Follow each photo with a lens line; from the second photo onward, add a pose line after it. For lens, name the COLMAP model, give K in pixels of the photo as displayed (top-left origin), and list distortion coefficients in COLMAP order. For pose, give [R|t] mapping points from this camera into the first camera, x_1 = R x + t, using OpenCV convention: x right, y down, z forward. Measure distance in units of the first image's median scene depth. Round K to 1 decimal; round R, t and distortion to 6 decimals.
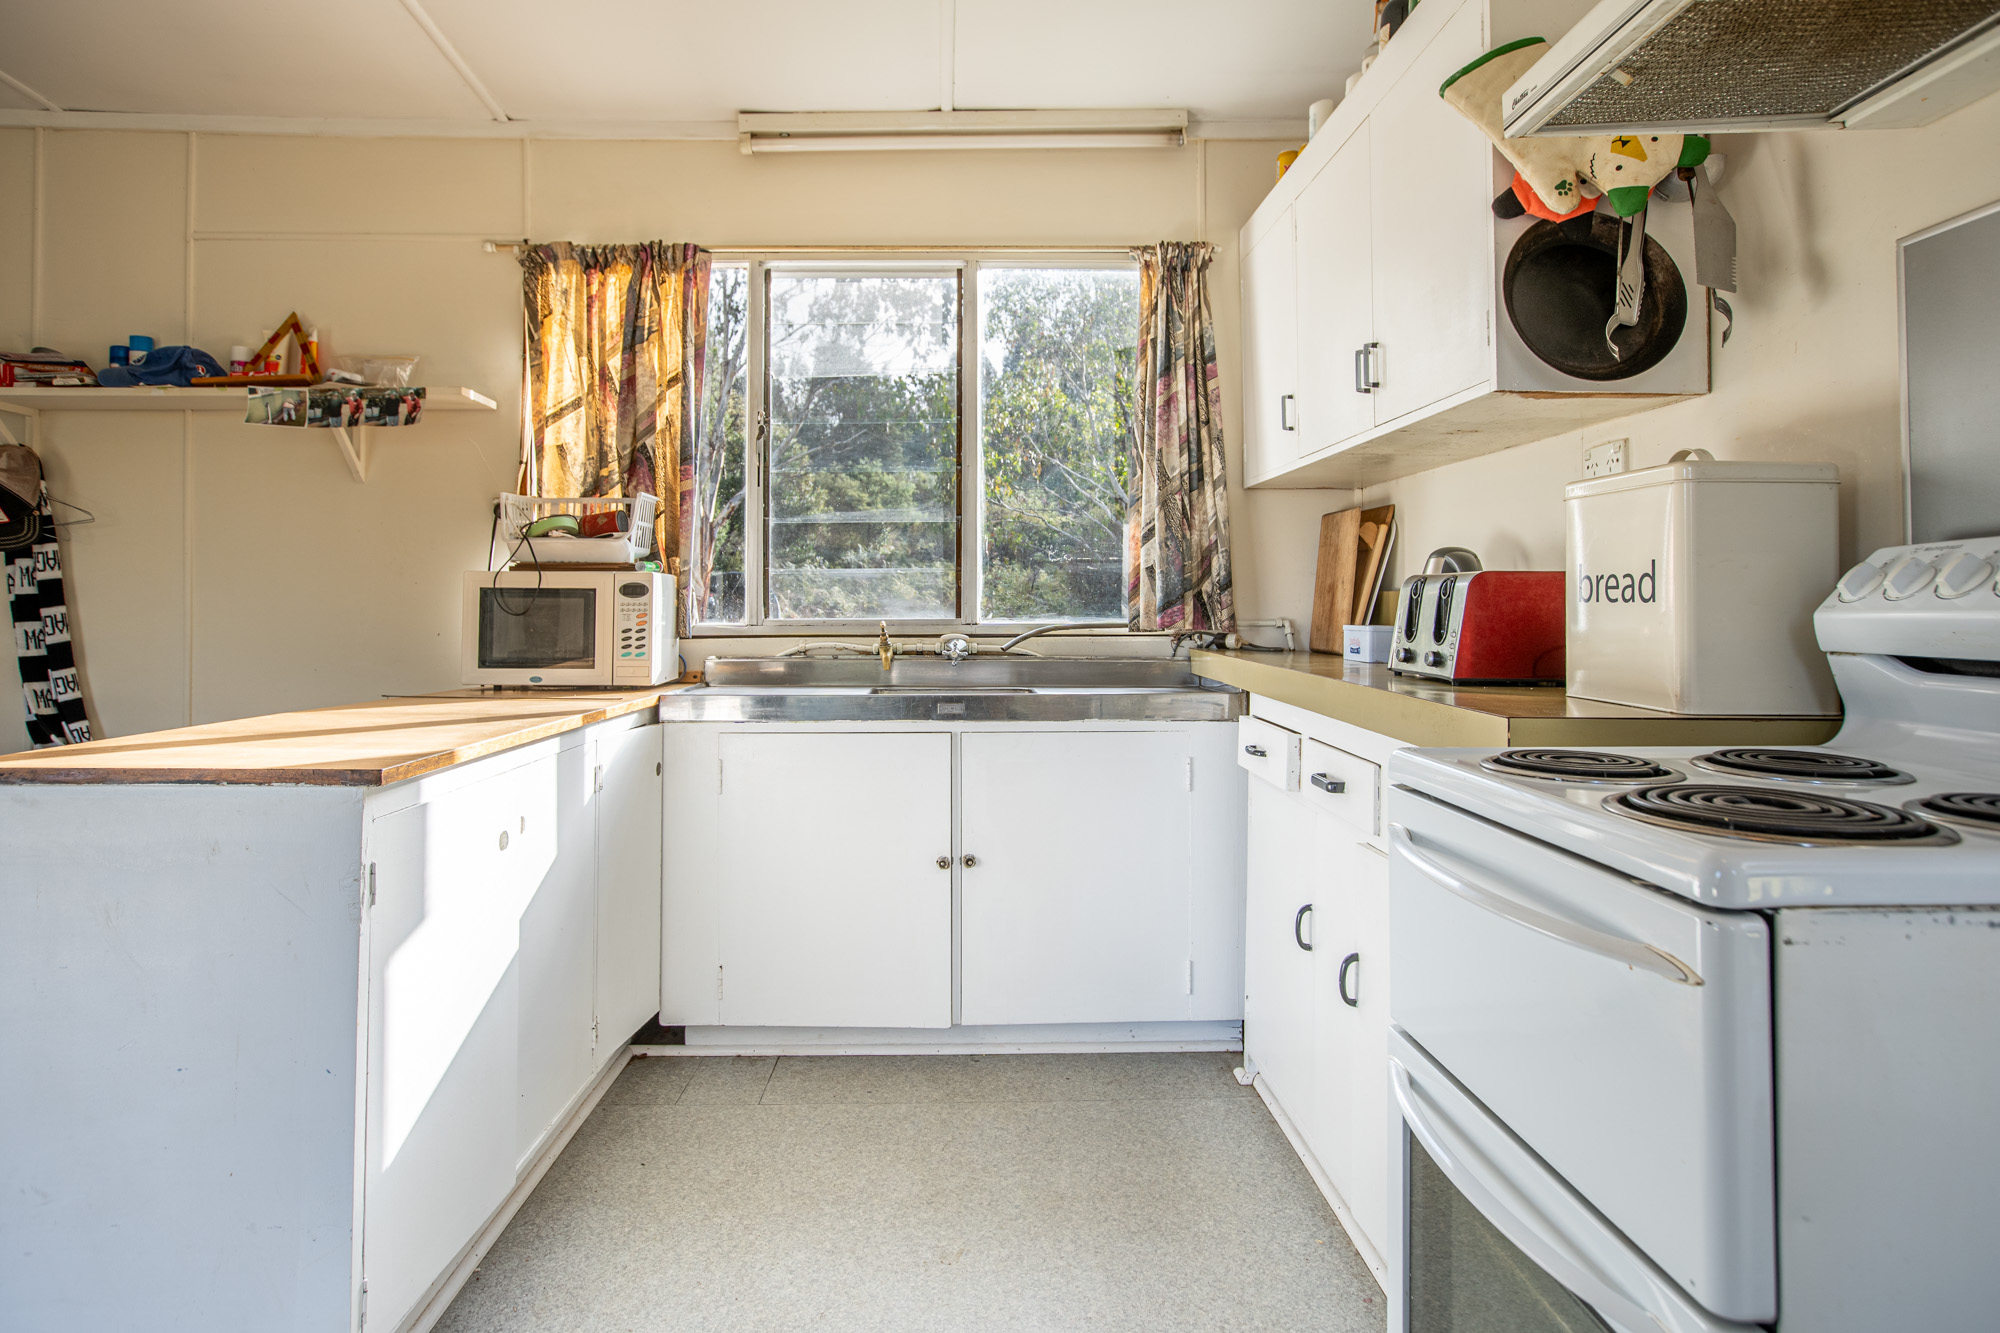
lens RADIAL K [[1100.7, 0, 934.1], [0, 1100.7, 566.2], [0, 0, 1]] dist [-0.003537, 0.000916]
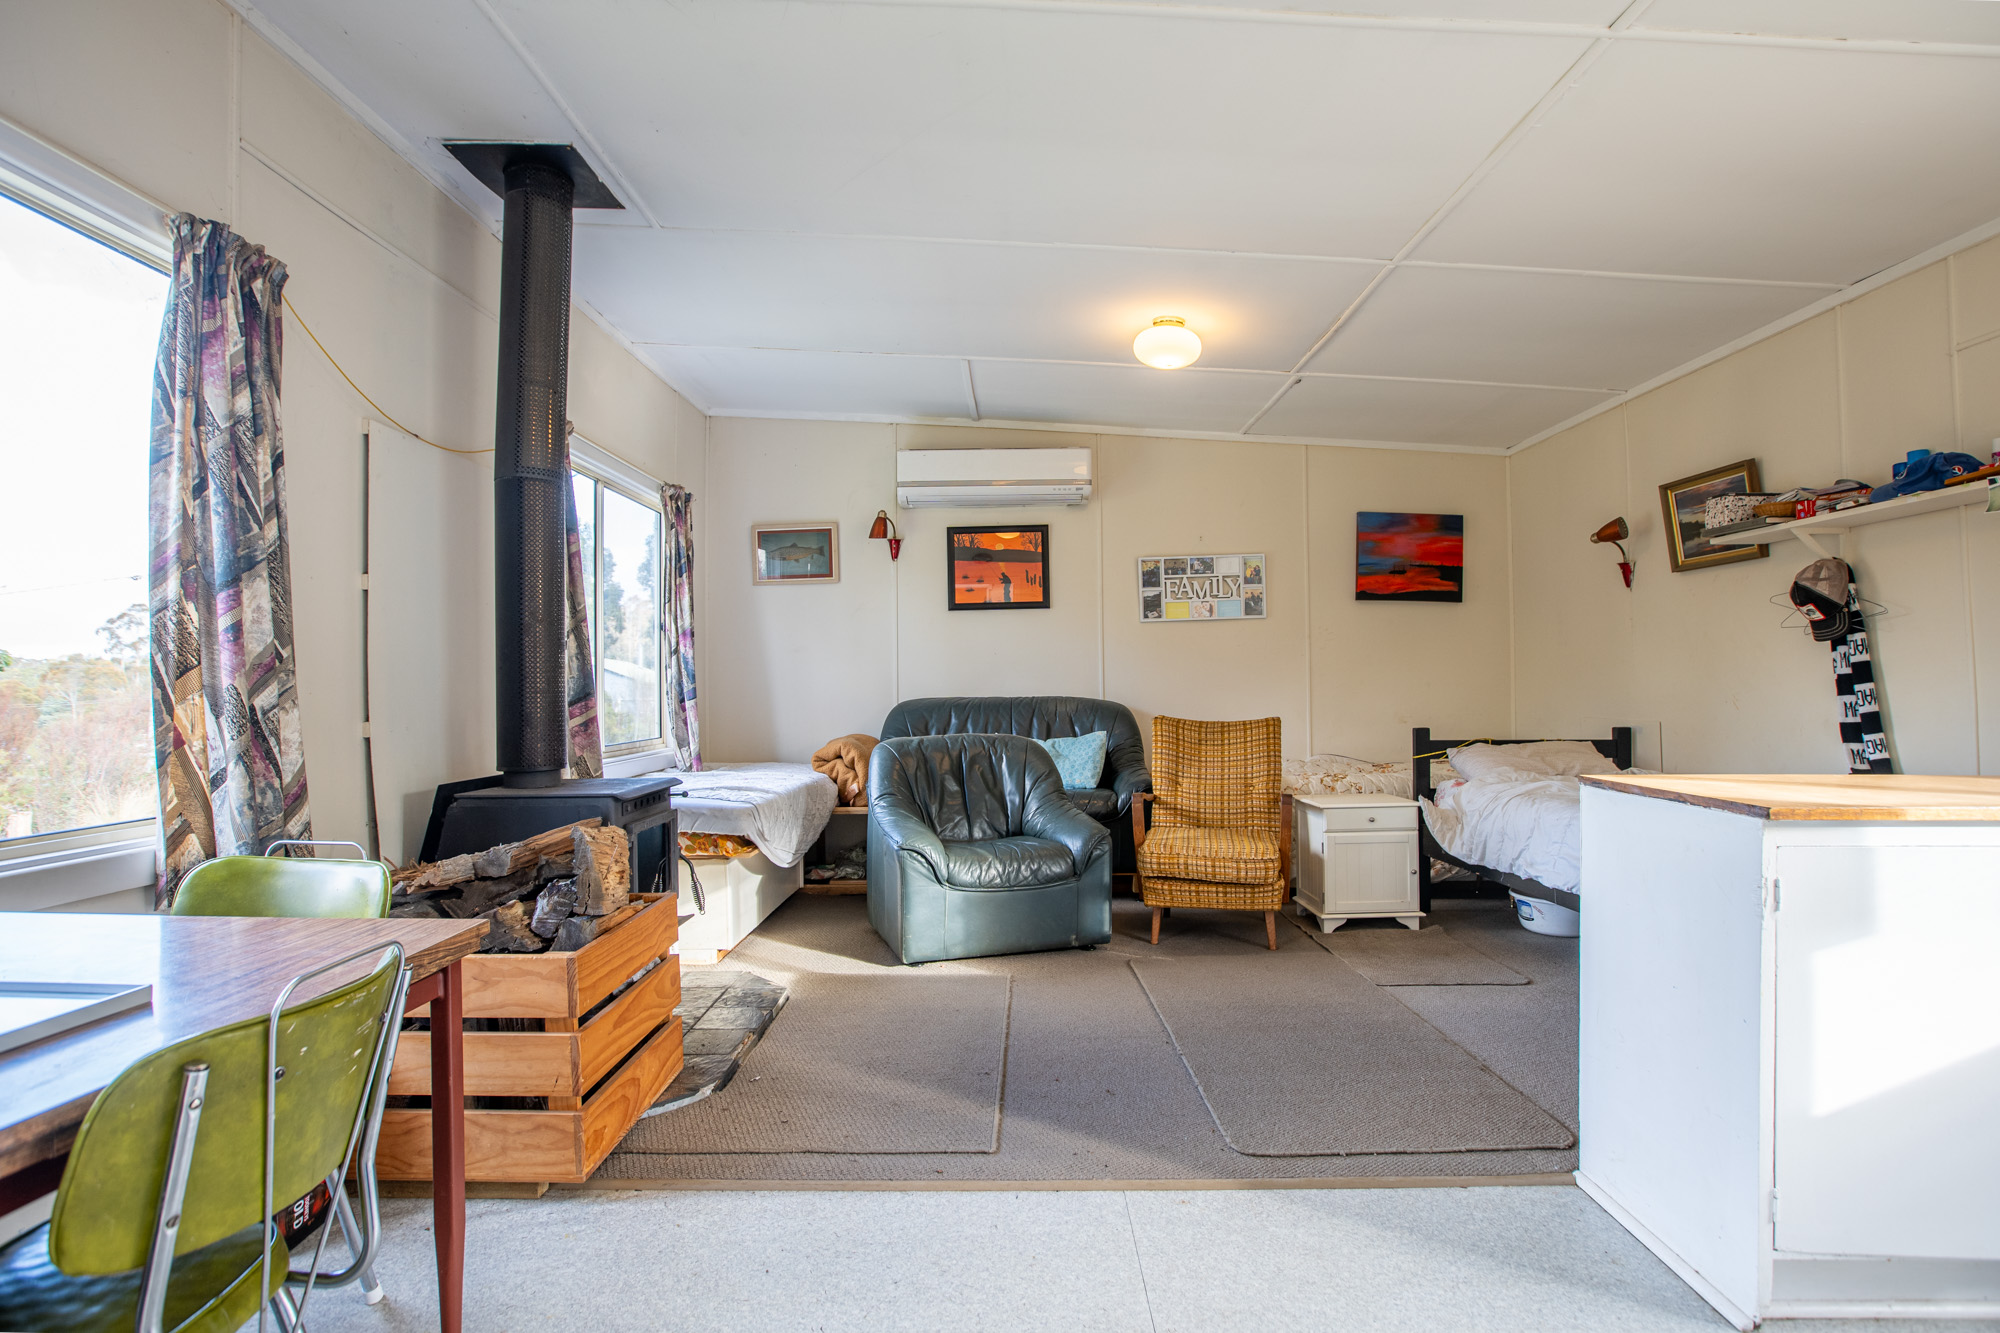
lens RADIAL K [[988.8, 0, 992.0], [0, 988.8, 672.2], [0, 0, 1]] dist [-0.027815, 0.009880]
pose [[-0.047499, -0.014013, -0.998773, 0.351378], [0.040625, 0.999047, -0.015949, 0.001522], [0.998045, -0.041333, -0.046884, 0.063440]]
